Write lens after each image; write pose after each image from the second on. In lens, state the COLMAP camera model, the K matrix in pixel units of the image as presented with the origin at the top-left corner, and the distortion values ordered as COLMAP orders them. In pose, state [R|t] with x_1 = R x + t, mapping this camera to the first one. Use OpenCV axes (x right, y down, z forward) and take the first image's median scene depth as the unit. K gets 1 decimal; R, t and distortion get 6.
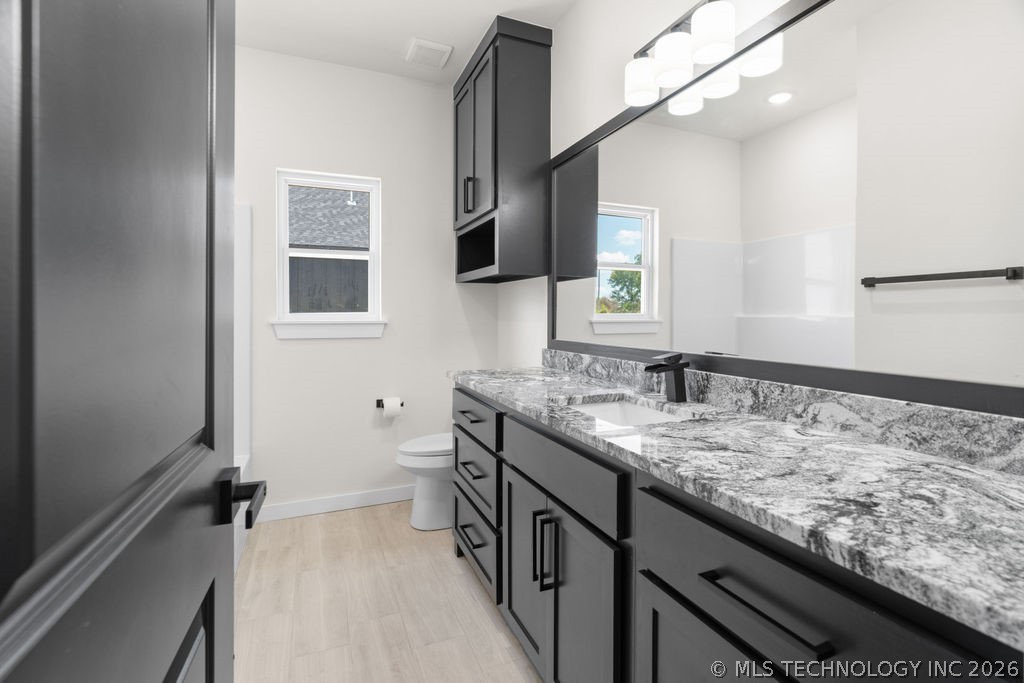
lens RADIAL K [[474.9, 0, 516.1], [0, 474.9, 315.7], [0, 0, 1]] dist [-0.007082, -0.000262]
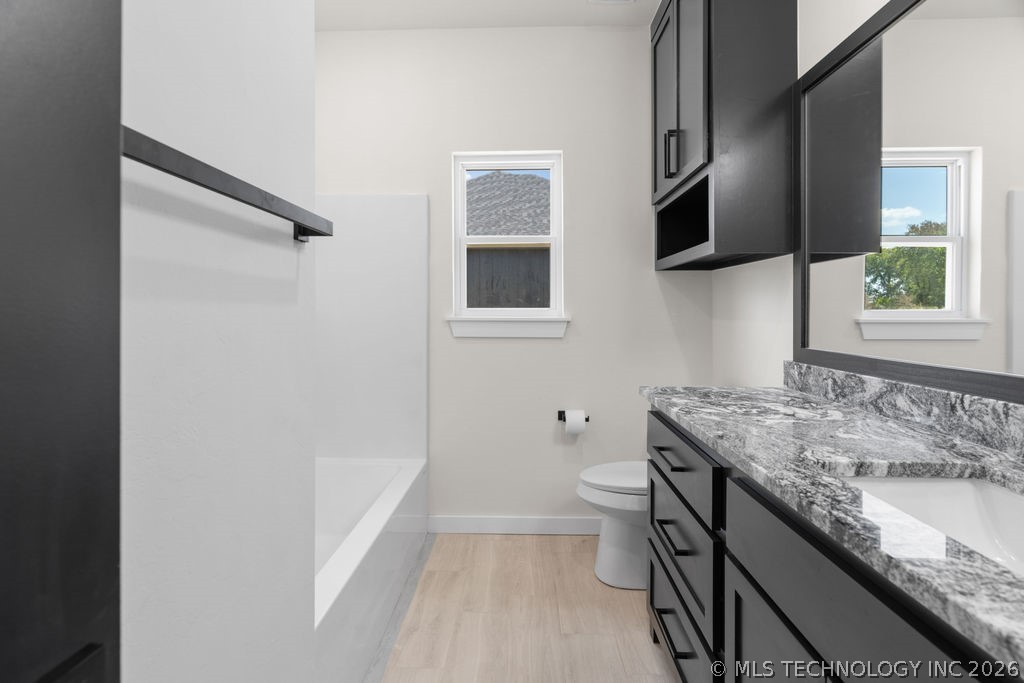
lens RADIAL K [[468.9, 0, 510.0], [0, 468.9, 305.0], [0, 0, 1]] dist [-0.007983, 0.000148]
pose [[0.903809, -0.003356, -0.427924, -0.013848], [-0.003224, 0.999887, -0.014652, 0.000316], [0.427925, 0.014622, 0.903696, 0.233289]]
